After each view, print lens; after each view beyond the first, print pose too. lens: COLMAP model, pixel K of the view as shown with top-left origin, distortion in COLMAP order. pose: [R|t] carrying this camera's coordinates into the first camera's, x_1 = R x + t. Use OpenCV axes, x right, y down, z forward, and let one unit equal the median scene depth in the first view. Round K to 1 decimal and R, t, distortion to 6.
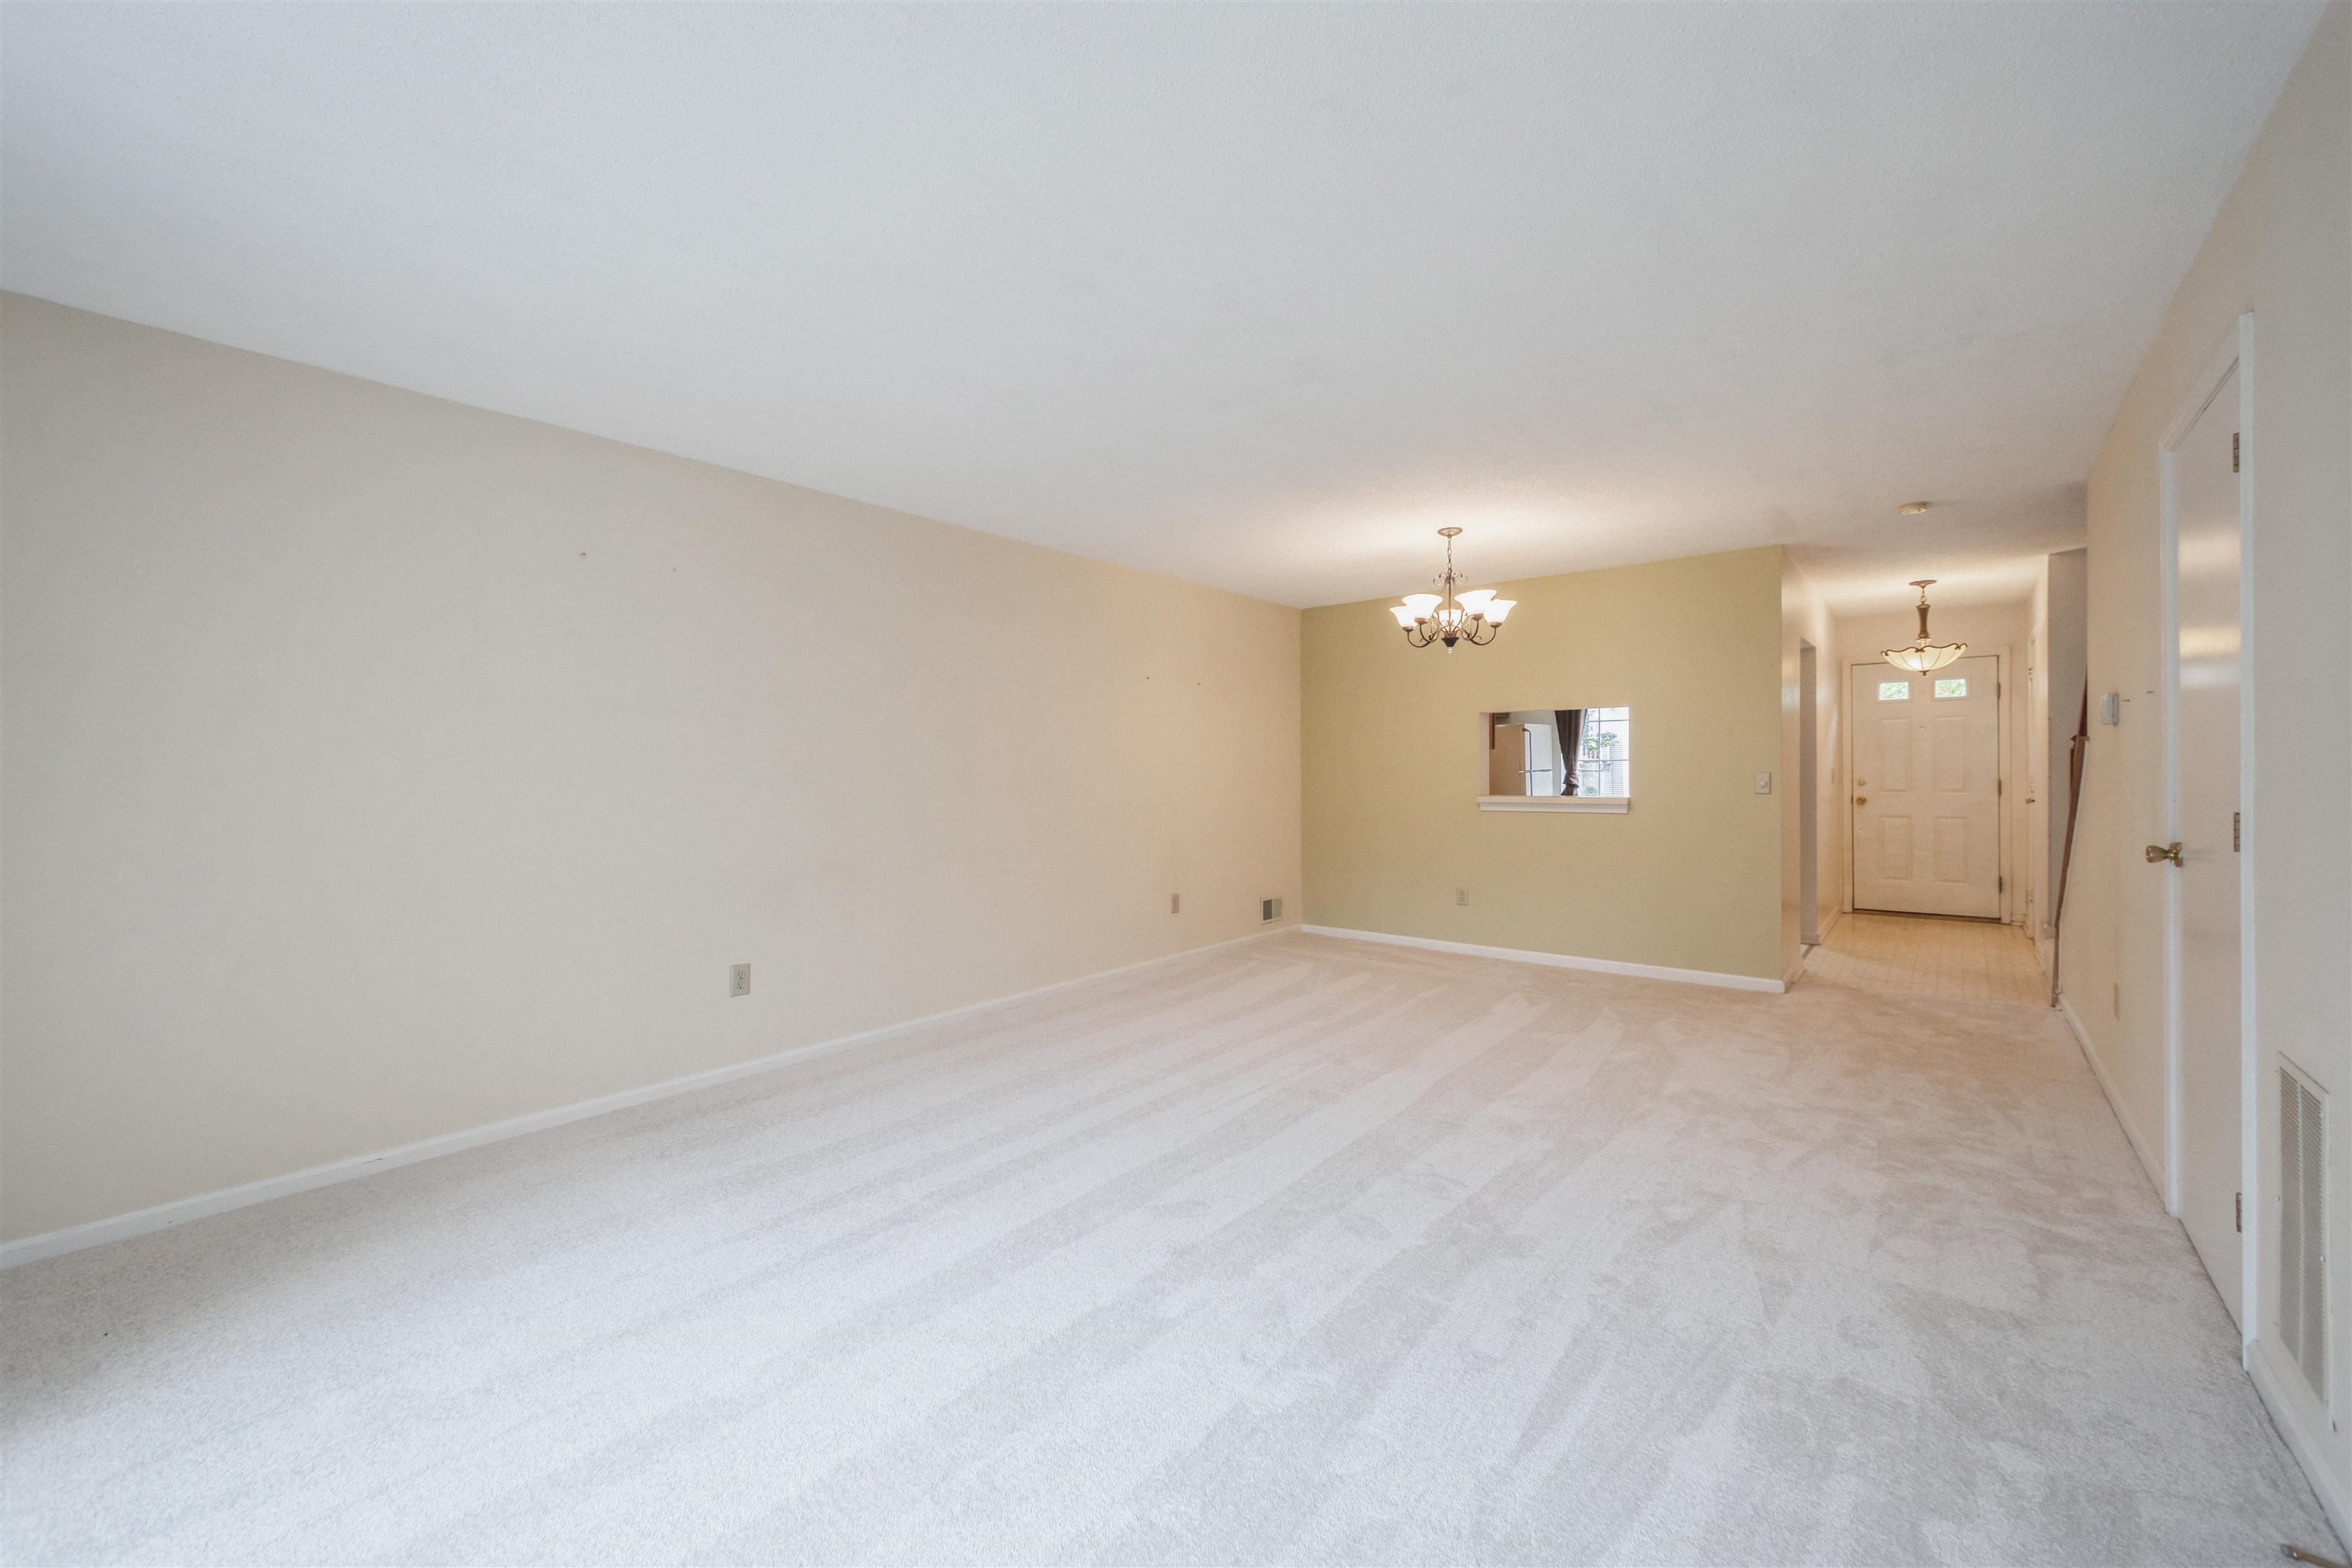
lens RADIAL K [[933.3, 0, 1175.4], [0, 933.3, 770.3], [0, 0, 1]] dist [-0.000462, 0.000108]
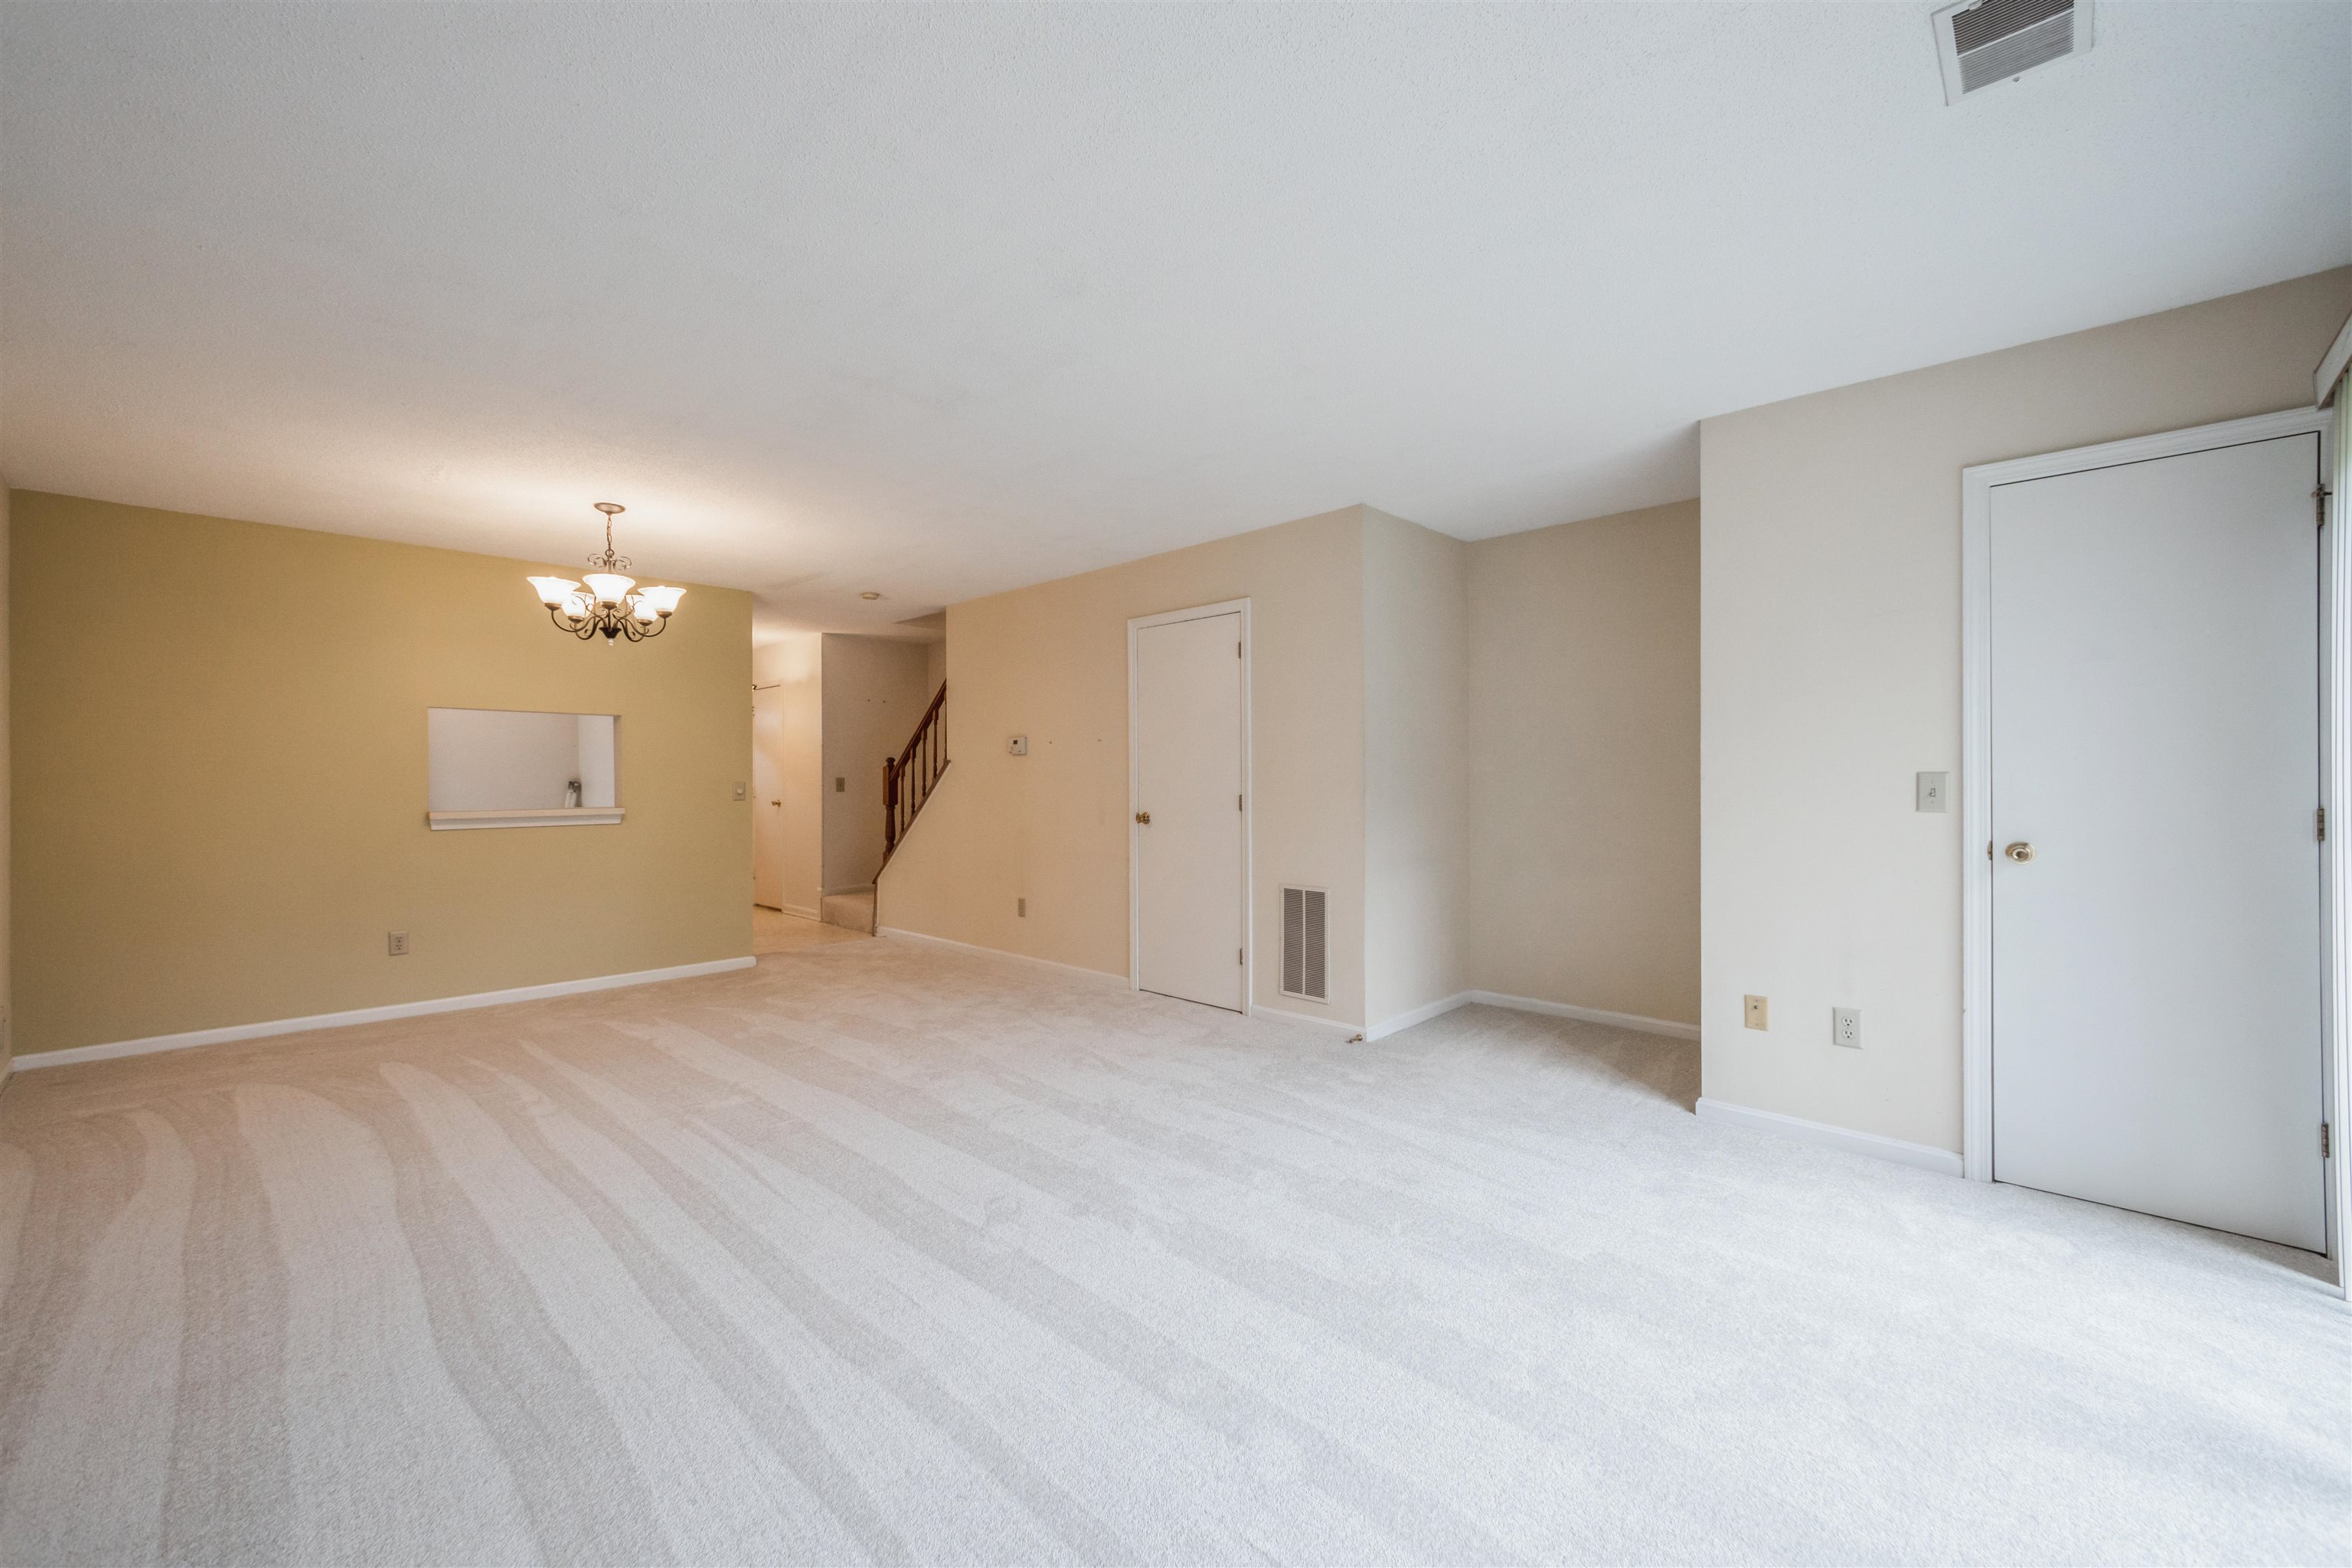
lens RADIAL K [[933.3, 0, 1174.1], [0, 933.3, 779.5], [0, 0, 1]] dist [-0.000462, 0.000108]
pose [[0.095794, -0.003534, 0.995395, -0.880000], [0.008037, 0.999964, 0.002776, 0.004591], [-0.995369, 0.007734, 0.095819, 0.639741]]
